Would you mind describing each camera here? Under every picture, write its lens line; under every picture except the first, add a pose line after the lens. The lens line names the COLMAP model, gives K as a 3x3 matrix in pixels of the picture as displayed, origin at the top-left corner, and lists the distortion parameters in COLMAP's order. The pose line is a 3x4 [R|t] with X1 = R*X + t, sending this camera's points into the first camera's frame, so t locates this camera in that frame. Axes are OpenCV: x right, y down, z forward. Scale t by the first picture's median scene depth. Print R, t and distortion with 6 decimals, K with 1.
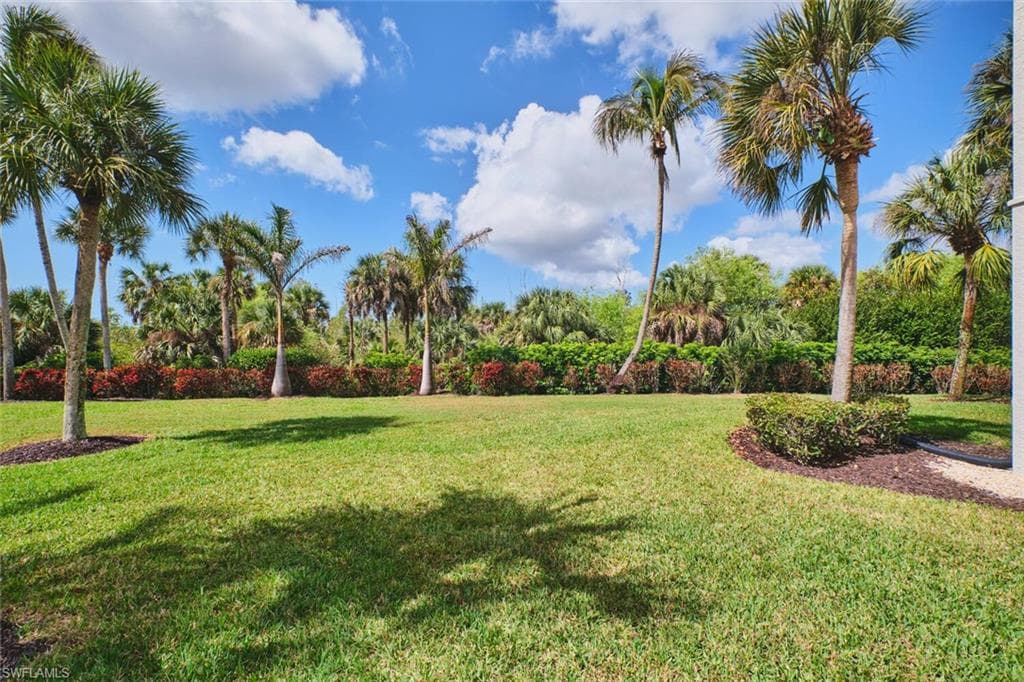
lens RADIAL K [[454.8, 0, 510.7], [0, 454.8, 334.5], [0, 0, 1]] dist [0.002078, -0.001402]
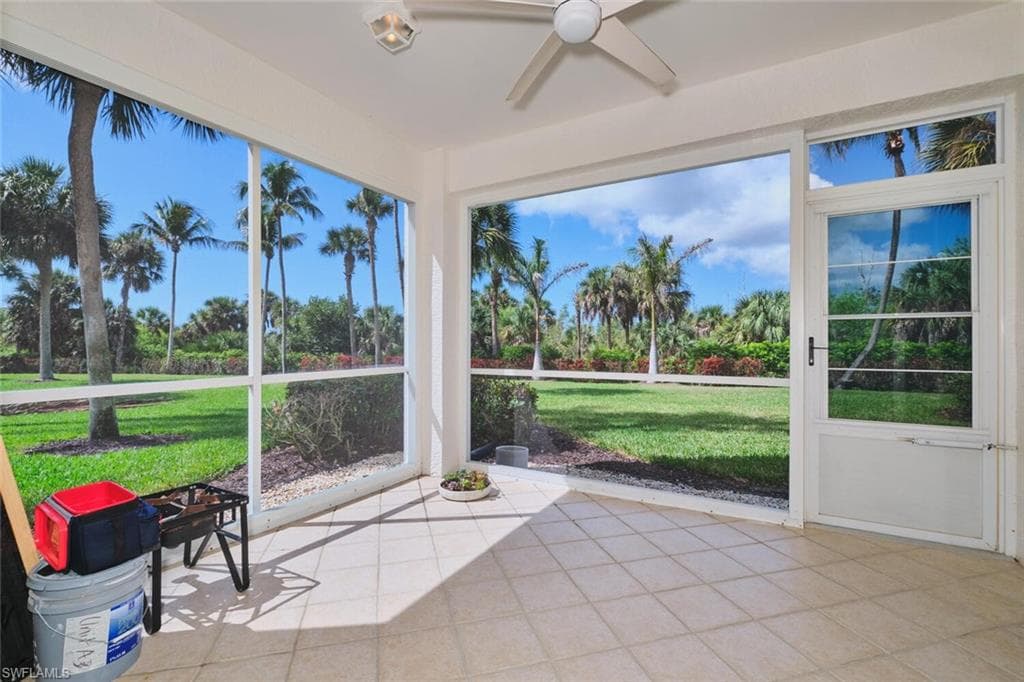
lens RADIAL K [[454.8, 0, 506.9], [0, 454.8, 337.8], [0, 0, 1]] dist [0.002078, -0.001402]
pose [[0.901241, 0.002059, -0.433314, -0.008087], [-0.006072, 0.999951, -0.007878, 0.018048], [0.433276, 0.009731, 0.901209, -0.180728]]
